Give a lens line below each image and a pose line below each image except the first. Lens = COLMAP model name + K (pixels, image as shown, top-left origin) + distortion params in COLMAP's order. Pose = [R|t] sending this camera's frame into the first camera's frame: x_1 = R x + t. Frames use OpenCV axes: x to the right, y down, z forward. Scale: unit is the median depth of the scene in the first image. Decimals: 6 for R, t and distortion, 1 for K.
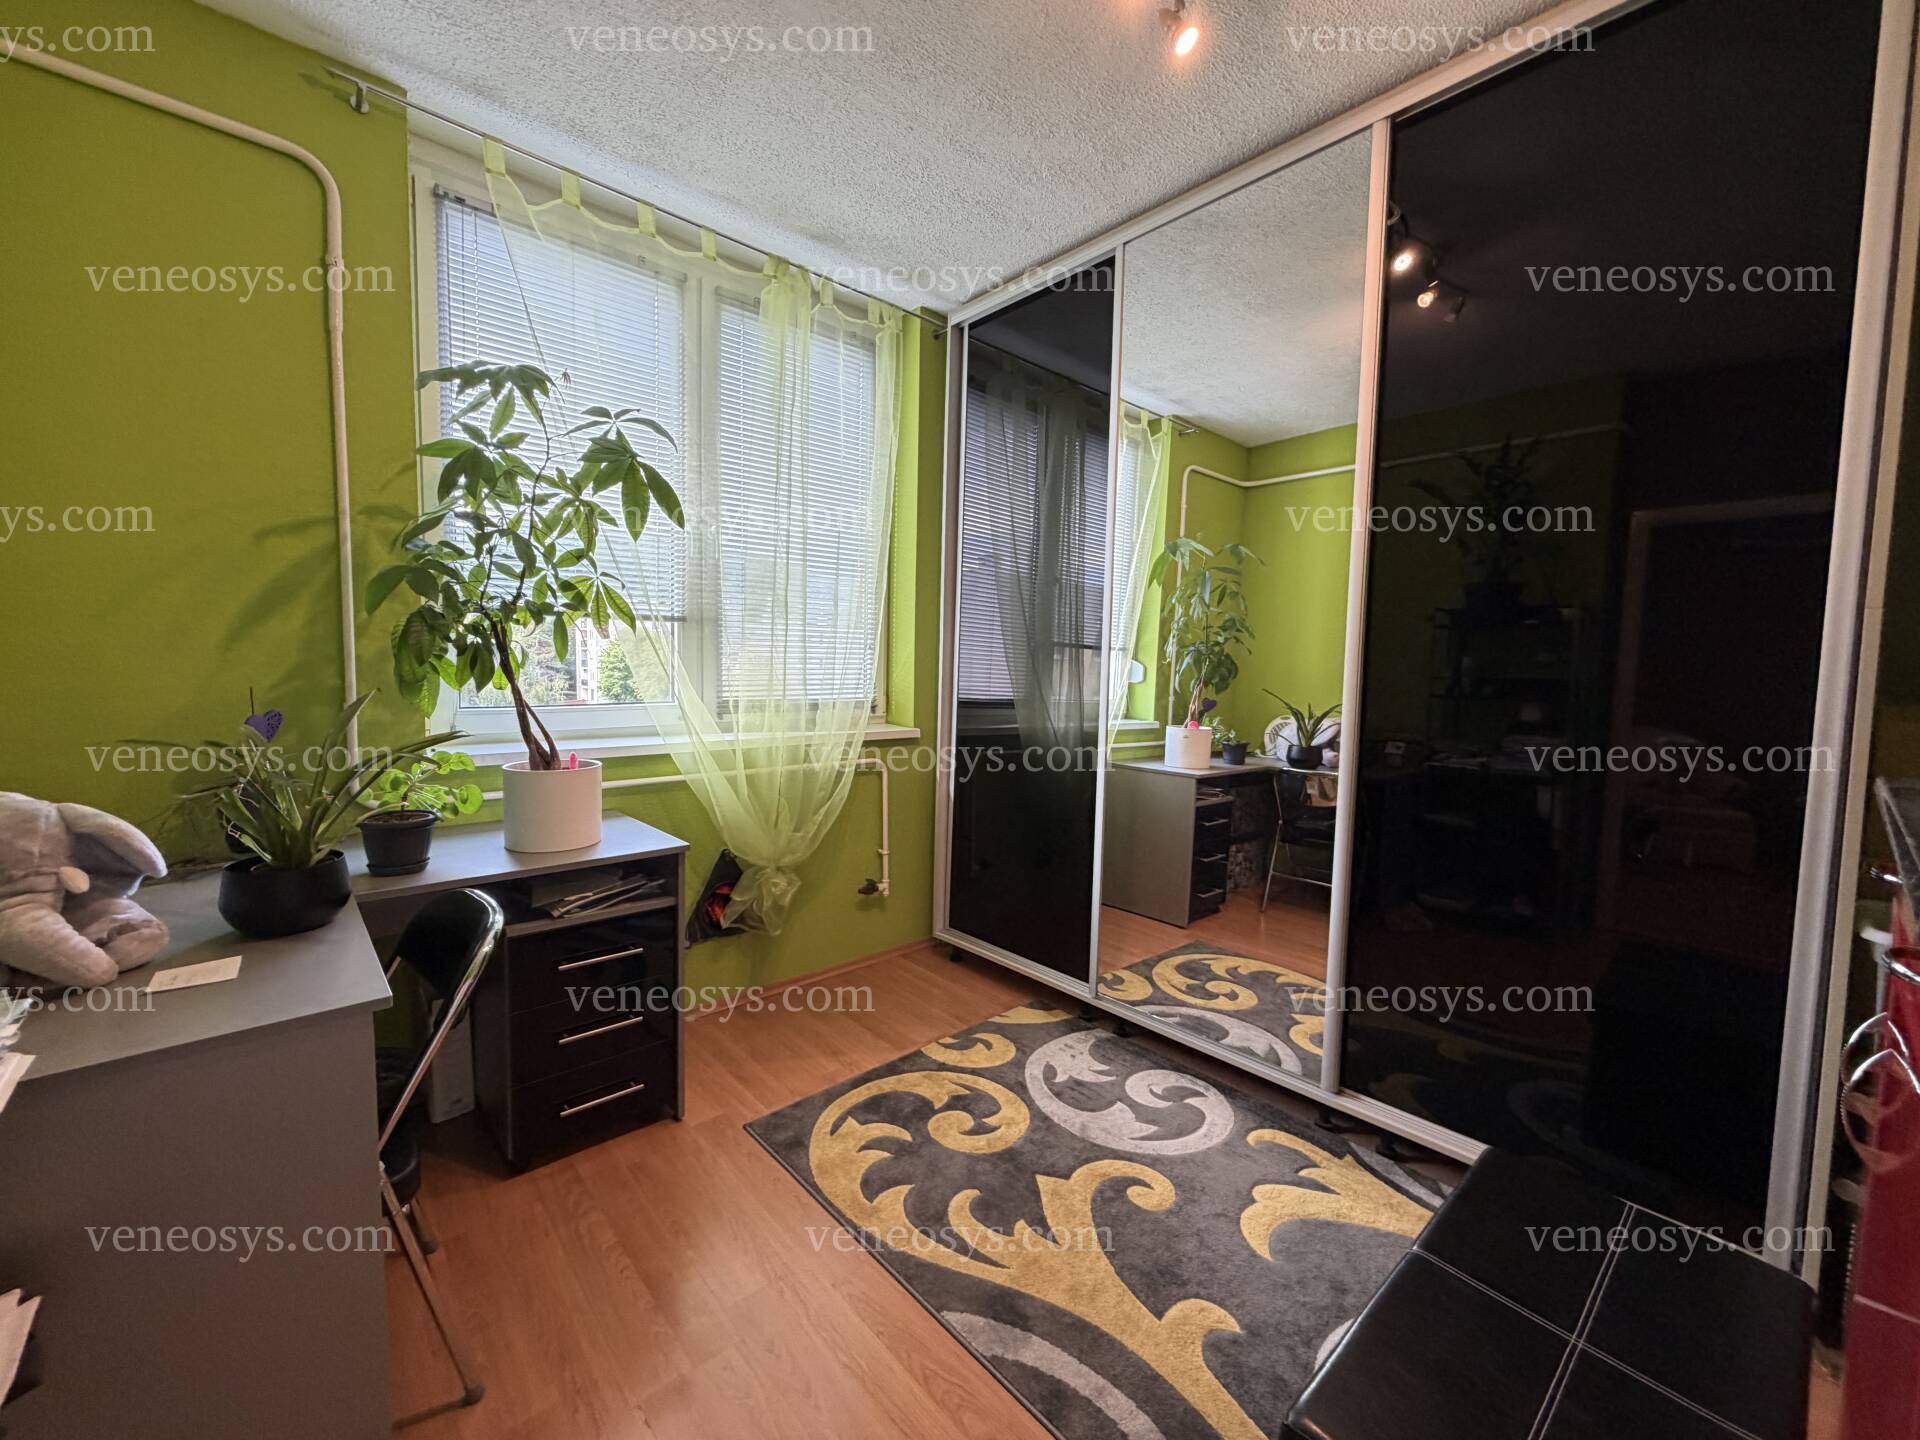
lens RADIAL K [[774.1, 0, 947.3], [0, 774.1, 717.7], [0, 0, 1]] dist [0.001194, 0.000121]
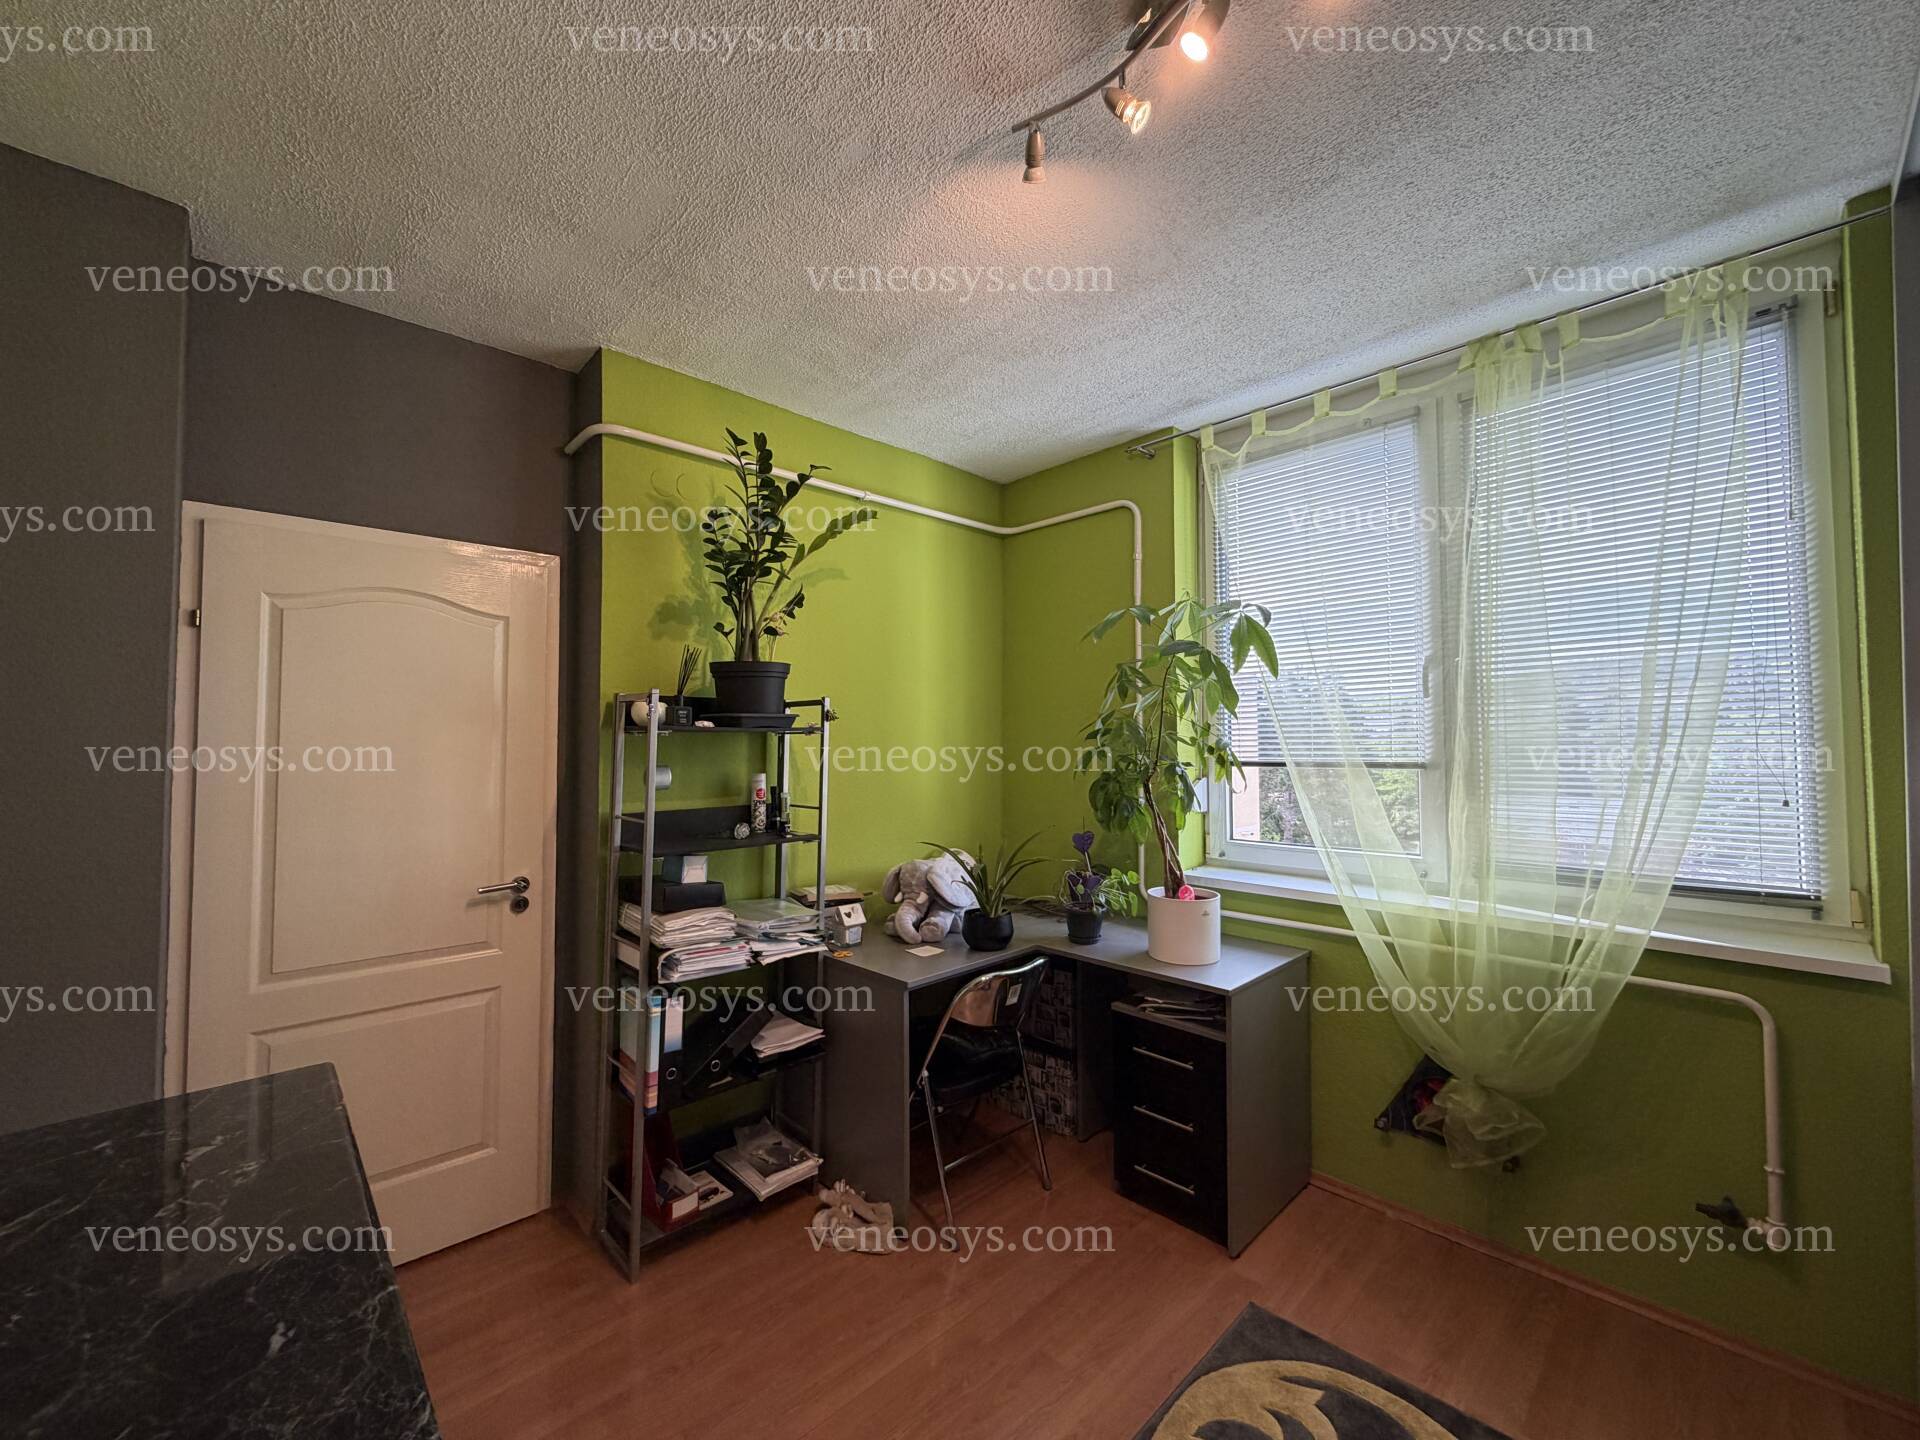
lens RADIAL K [[774.1, 0, 947.3], [0, 774.1, 717.7], [0, 0, 1]] dist [0.001194, 0.000121]
pose [[0.022826, -0.056936, -0.998117, 0.764052], [-0.067665, 0.996000, -0.058362, -0.125875], [0.997447, 0.068869, 0.018882, 0.567505]]
